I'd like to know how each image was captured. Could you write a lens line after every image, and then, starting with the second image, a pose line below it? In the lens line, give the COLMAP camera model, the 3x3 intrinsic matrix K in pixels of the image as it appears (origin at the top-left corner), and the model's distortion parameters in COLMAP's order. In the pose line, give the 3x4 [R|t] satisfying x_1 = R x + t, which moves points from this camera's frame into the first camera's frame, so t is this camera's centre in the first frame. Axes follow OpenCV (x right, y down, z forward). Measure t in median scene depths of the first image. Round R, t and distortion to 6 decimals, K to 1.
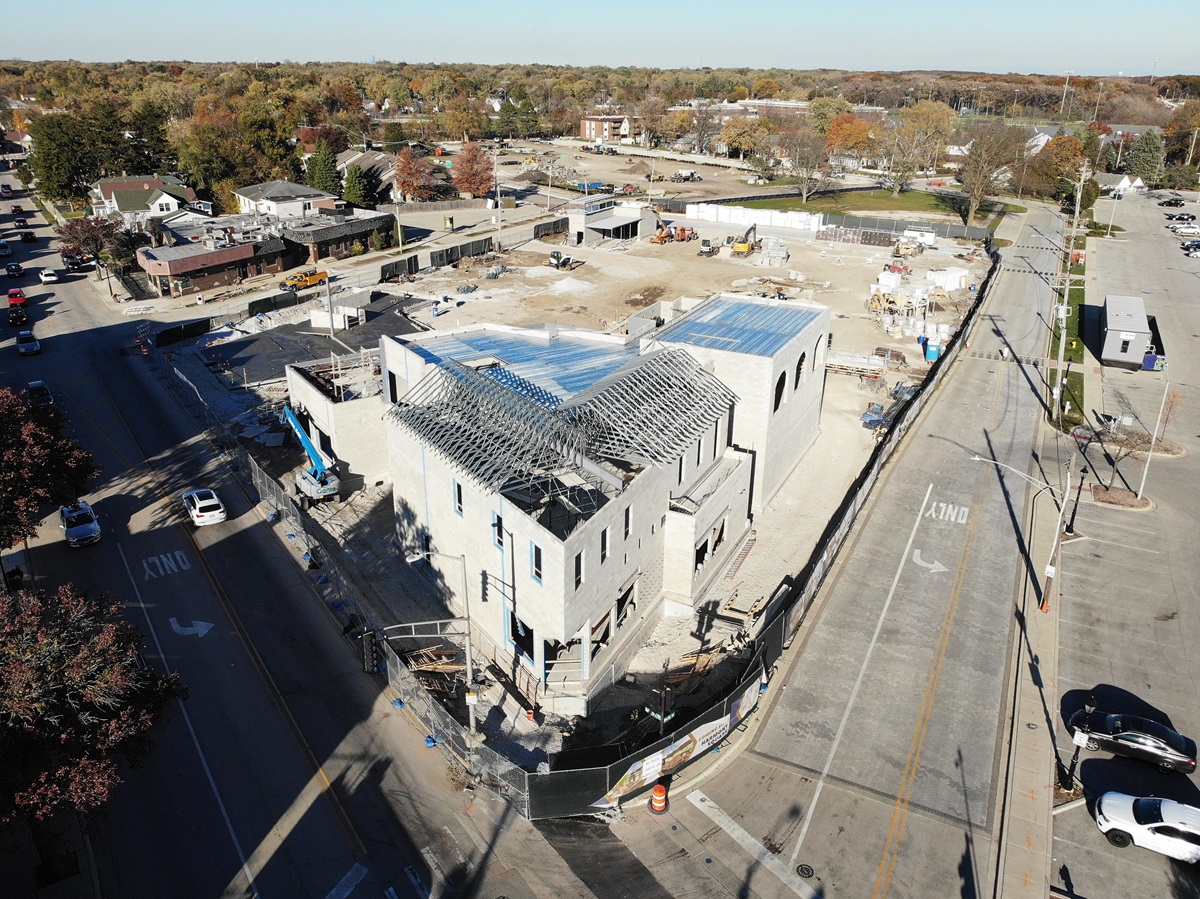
lens RADIAL K [[892.0, 0, 602.8], [0, 892.0, 445.5], [0, 0, 1]] dist [-0.014166, 0.010261]
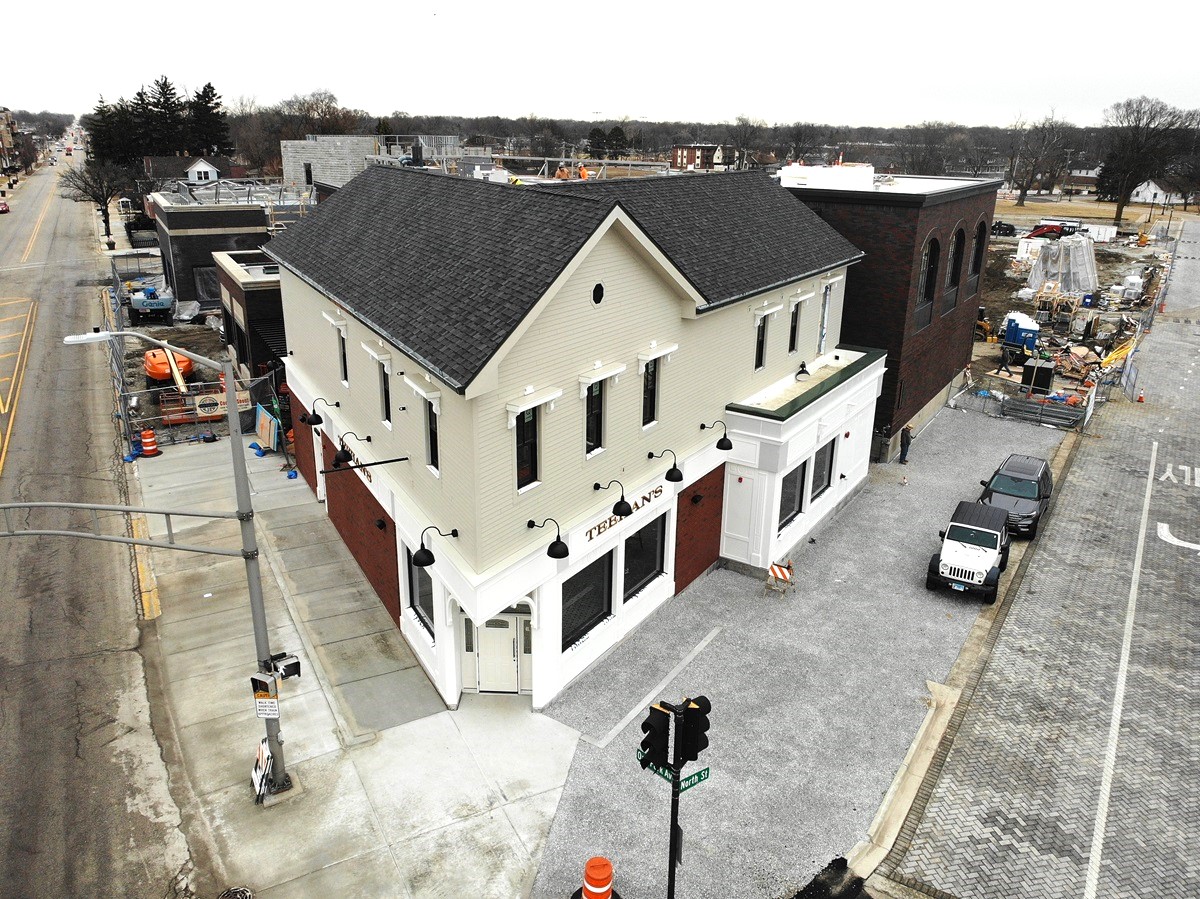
lens RADIAL K [[892.0, 0, 602.8], [0, 892.0, 447.5], [0, 0, 1]] dist [-0.014166, 0.010261]
pose [[0.994516, 0.040539, -0.096411, 0.039020], [-0.046249, 0.997259, -0.057751, 0.107604], [0.093805, 0.061893, 0.993665, 0.348928]]
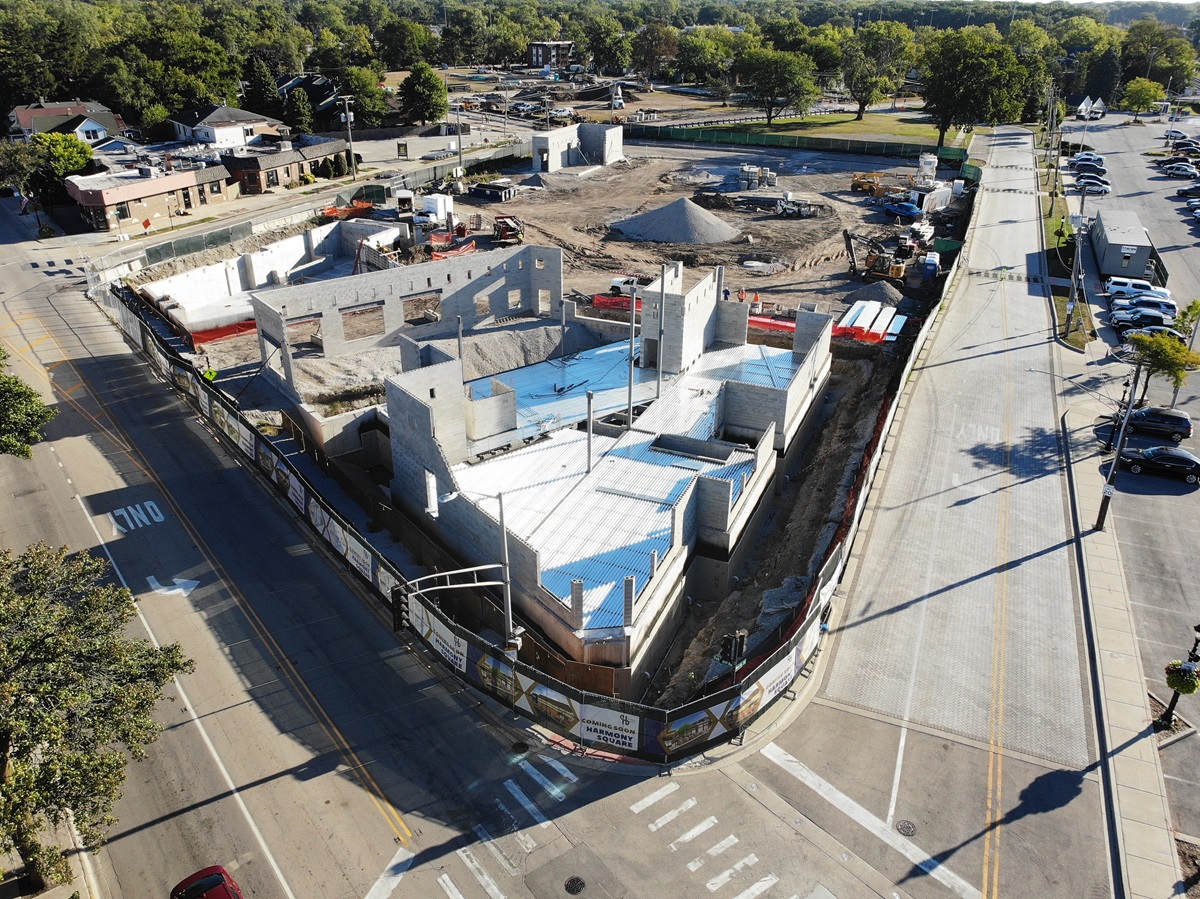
lens RADIAL K [[892.0, 0, 603.2], [0, 892.0, 444.1], [0, 0, 1]] dist [-0.014166, 0.010261]
pose [[0.997927, -0.030810, 0.056509, -0.062848], [0.027106, 0.997505, 0.065188, 0.013891], [-0.058377, -0.063521, 0.996272, 0.080482]]
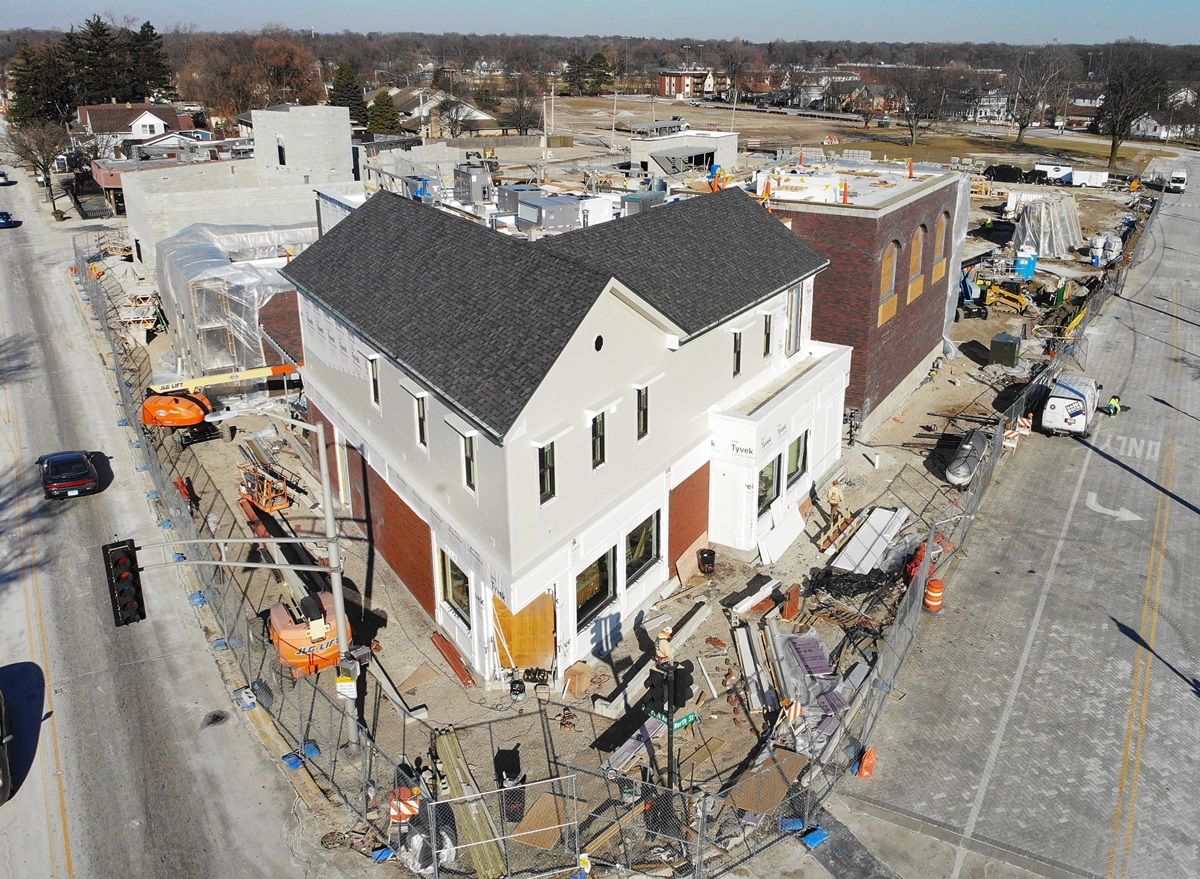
lens RADIAL K [[999.7, 0, 673.8], [0, 999.7, 367.0], [0, 0, 1]] dist [-0.010672, 0.002303]
pose [[0.999854, 0.007224, -0.015516, 0.045010], [-0.008586, 0.995946, -0.089538, 0.084612], [0.014807, 0.089658, 0.995863, 0.217246]]
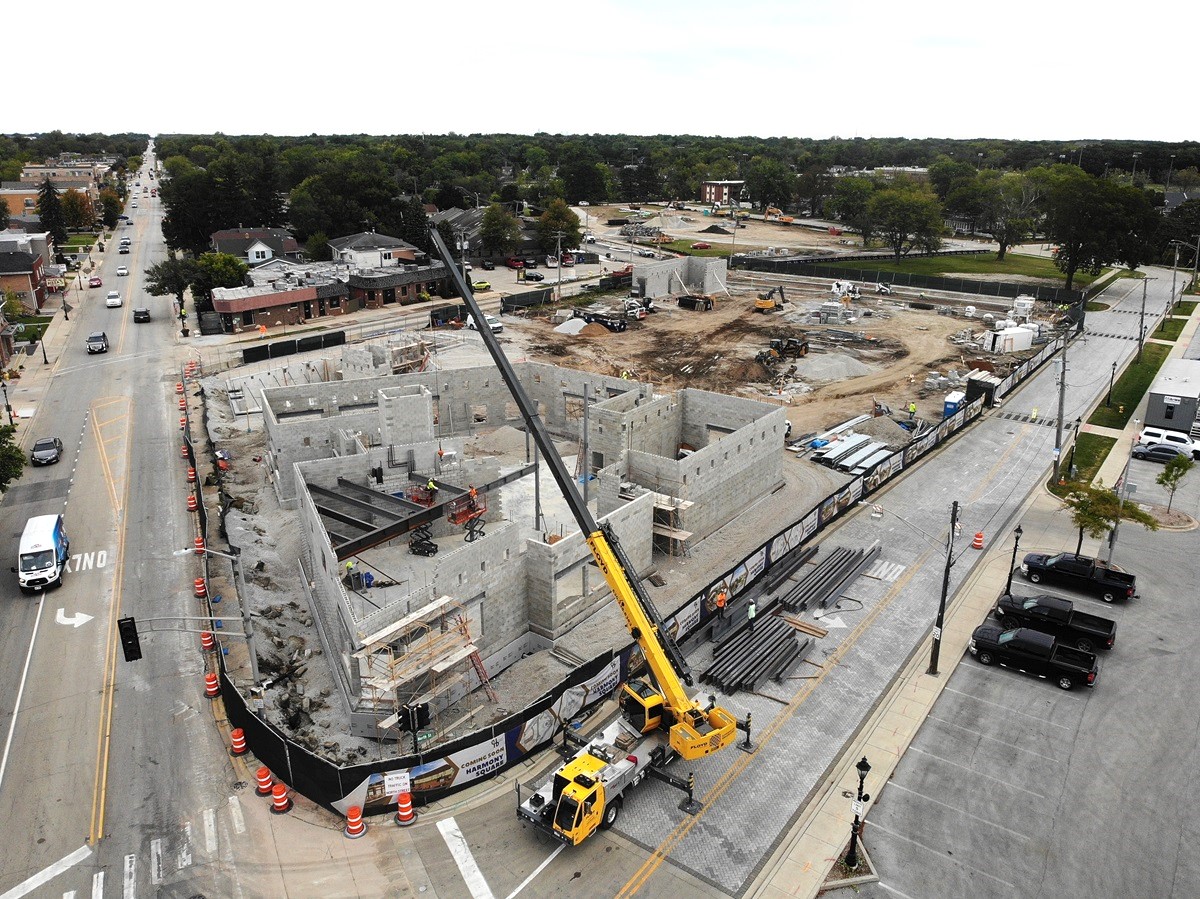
lens RADIAL K [[892.0, 0, 603.3], [0, 892.0, 446.6], [0, 0, 1]] dist [-0.014166, 0.010261]
pose [[0.986506, 0.048088, -0.156507, 0.239055], [-0.058818, 0.996172, -0.064664, 0.024509], [0.152798, 0.072997, 0.985558, 0.030220]]
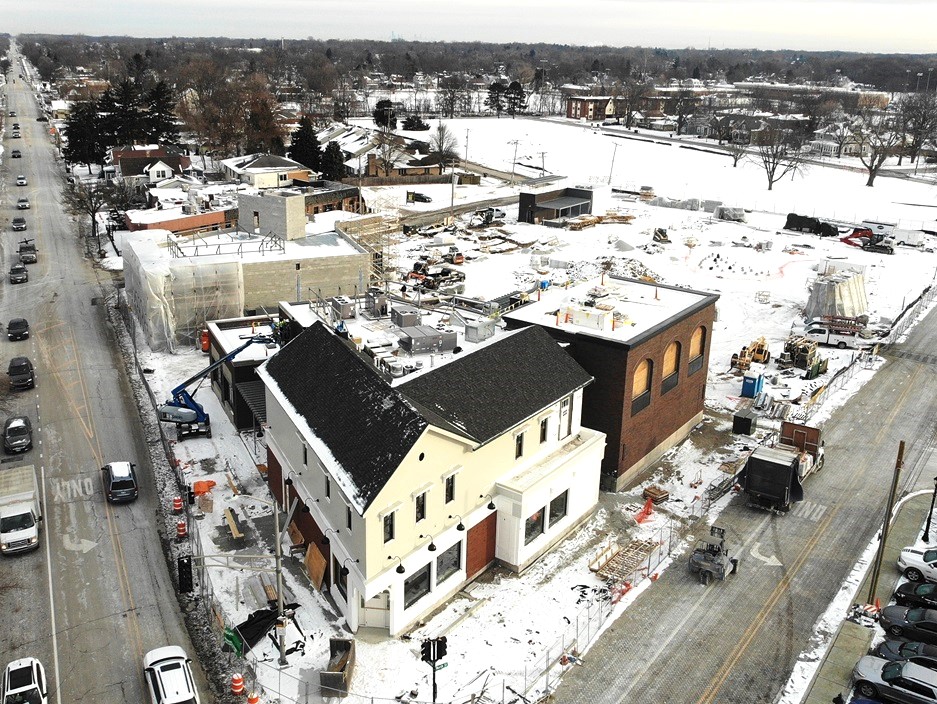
lens RADIAL K [[893.0, 0, 446.1], [0, 893.0, 328.7], [0, 0, 1]] dist [-0.013346, 0.000000]
pose [[0.984633, 0.061778, -0.163345, 0.138833], [-0.076753, 0.993247, -0.087008, -0.008757], [0.156867, 0.098208, 0.982725, -0.074419]]
